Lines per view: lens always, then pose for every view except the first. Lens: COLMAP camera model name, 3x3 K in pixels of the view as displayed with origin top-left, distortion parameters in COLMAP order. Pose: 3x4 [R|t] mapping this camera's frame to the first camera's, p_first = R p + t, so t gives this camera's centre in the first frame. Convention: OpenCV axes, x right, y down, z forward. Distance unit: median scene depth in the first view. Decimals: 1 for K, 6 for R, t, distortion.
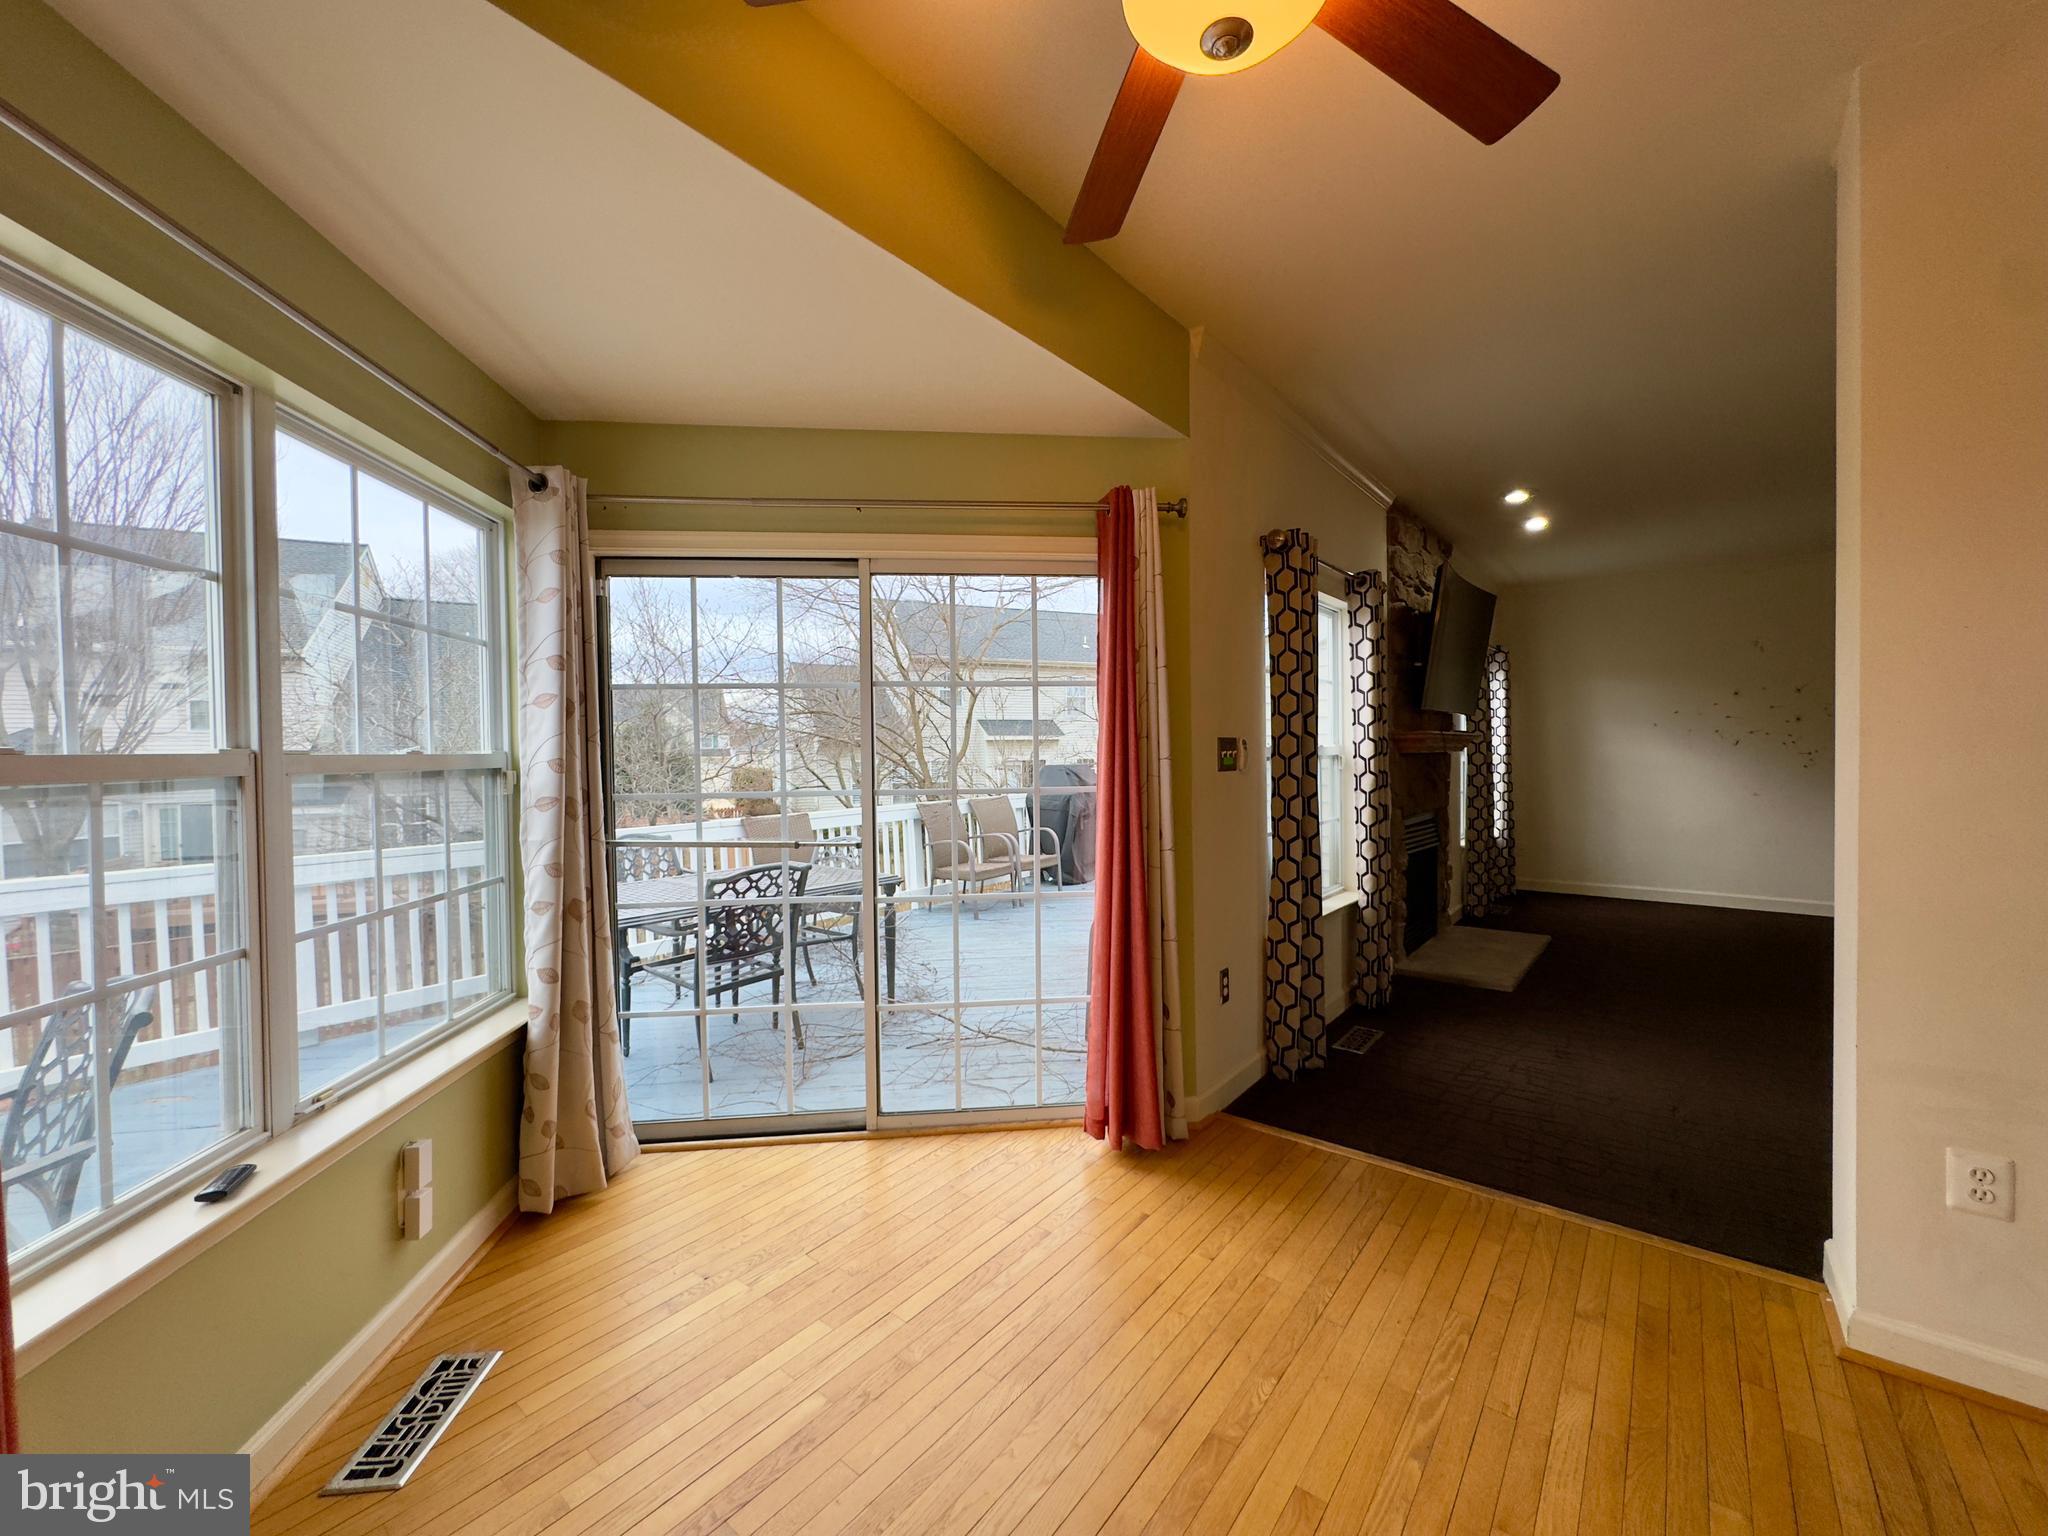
lens RADIAL K [[814.9, 0, 1017.0], [0, 814.9, 766.5], [0, 0, 1]] dist [0.003850, 0.000224]
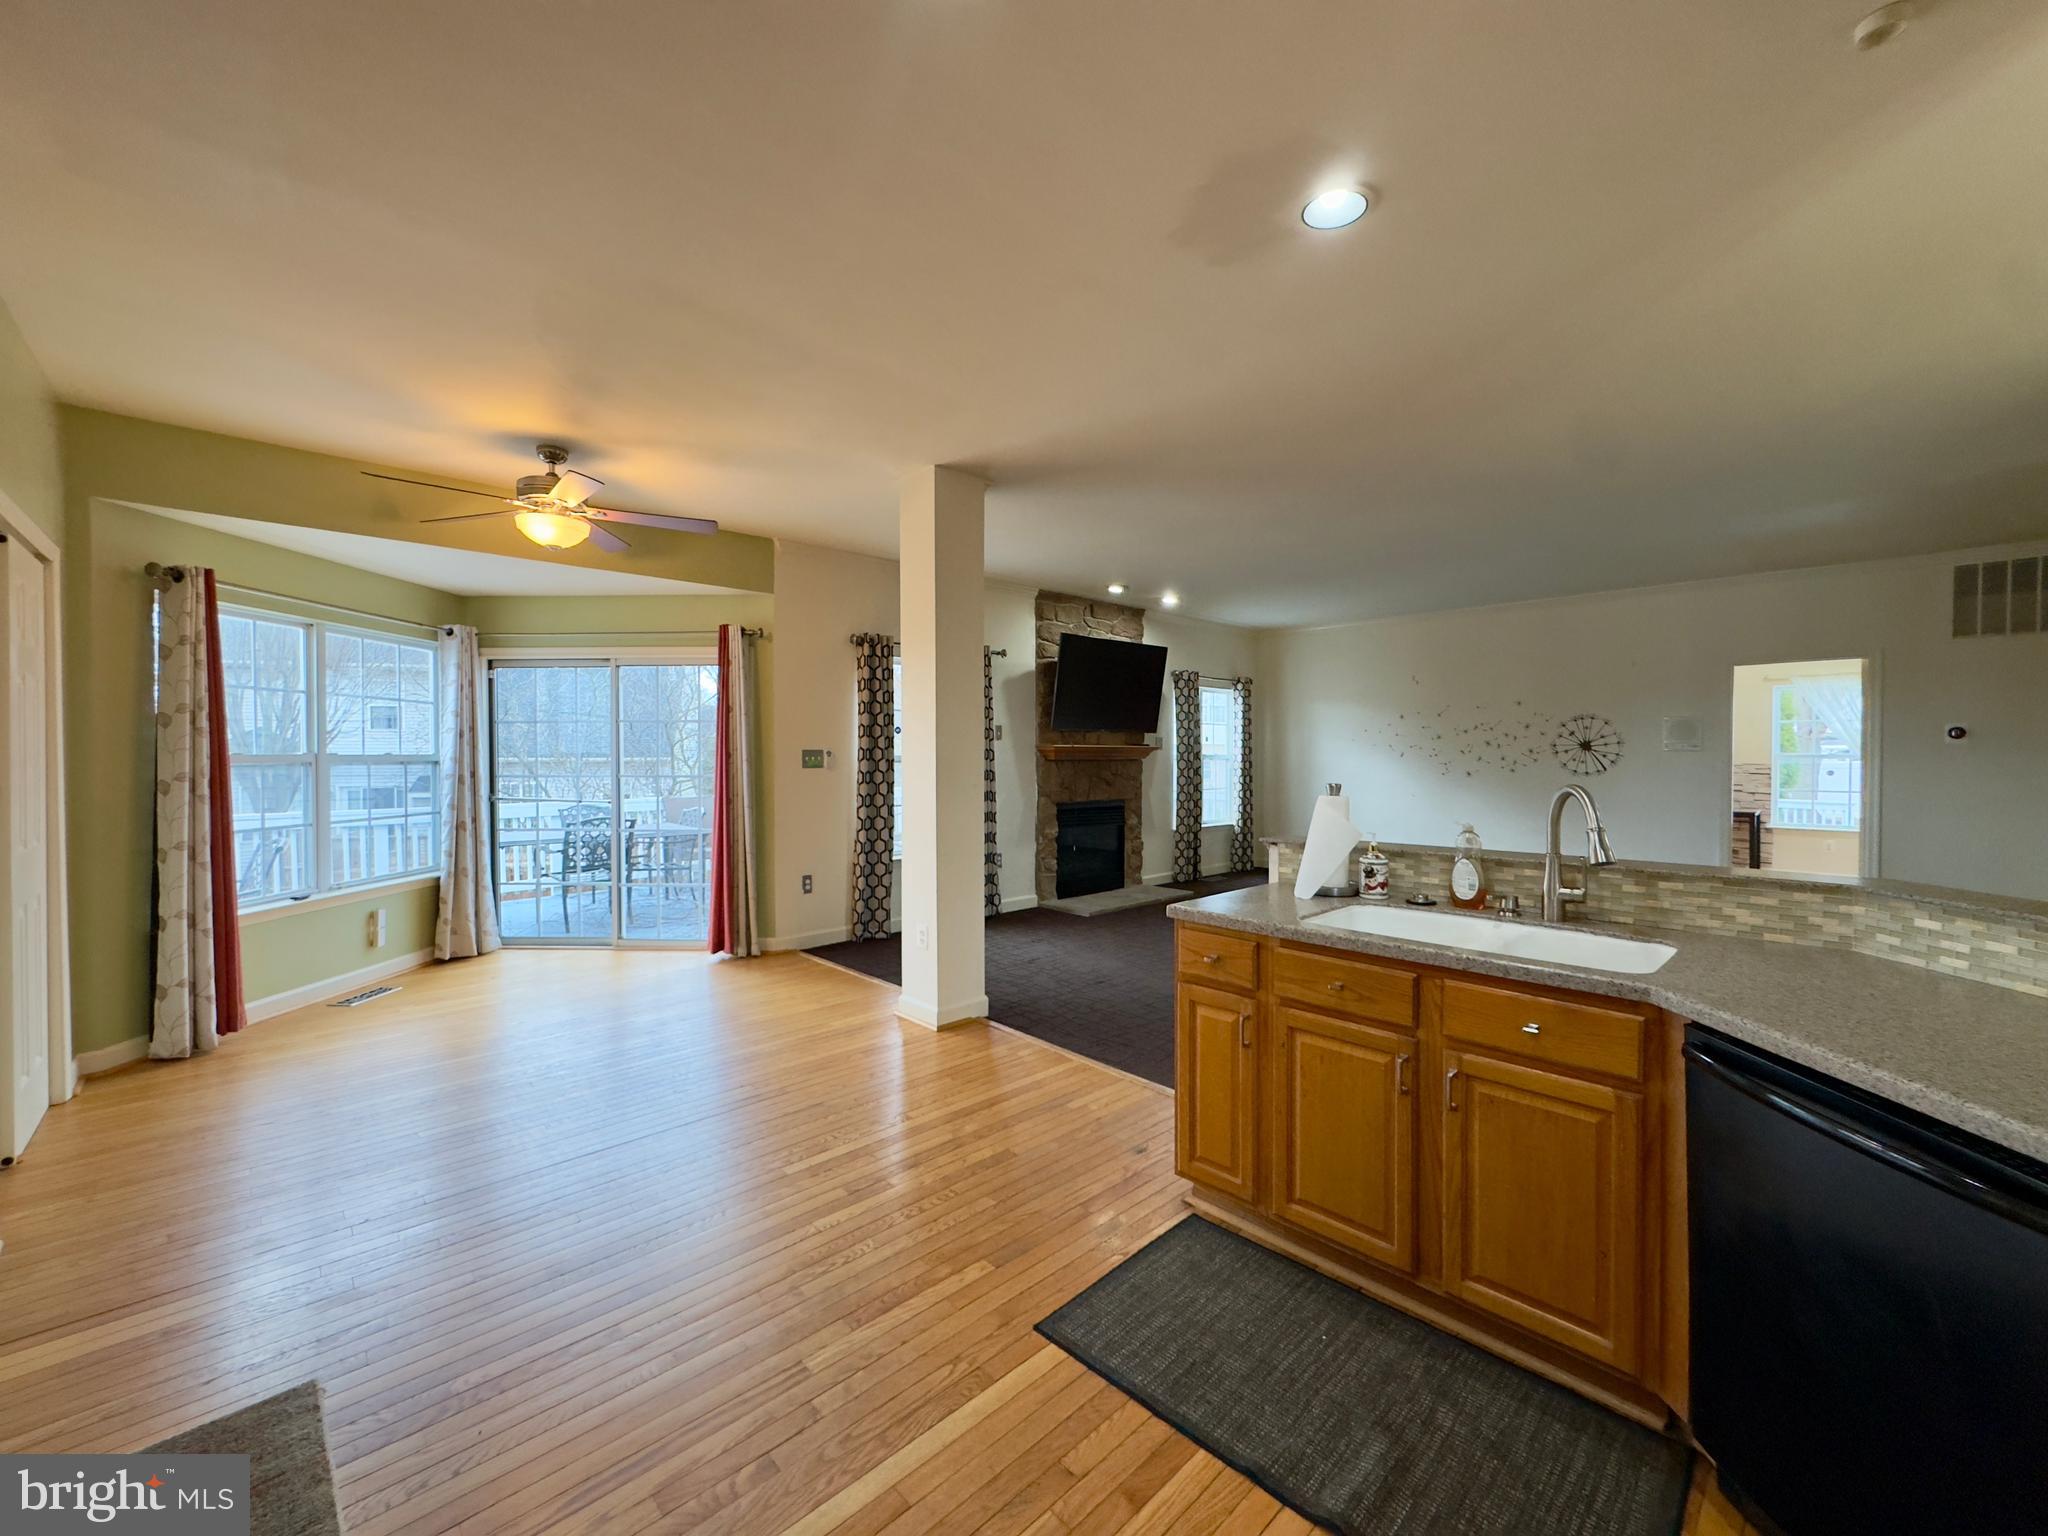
lens RADIAL K [[814.9, 0, 1020.1], [0, 814.9, 769.9], [0, 0, 1]] dist [0.003850, 0.000224]
pose [[0.990262, 0.013812, -0.138531, 0.920901], [-0.013658, 0.999905, 0.002060, -0.000140], [0.138546, -0.000148, 0.990356, -0.715873]]
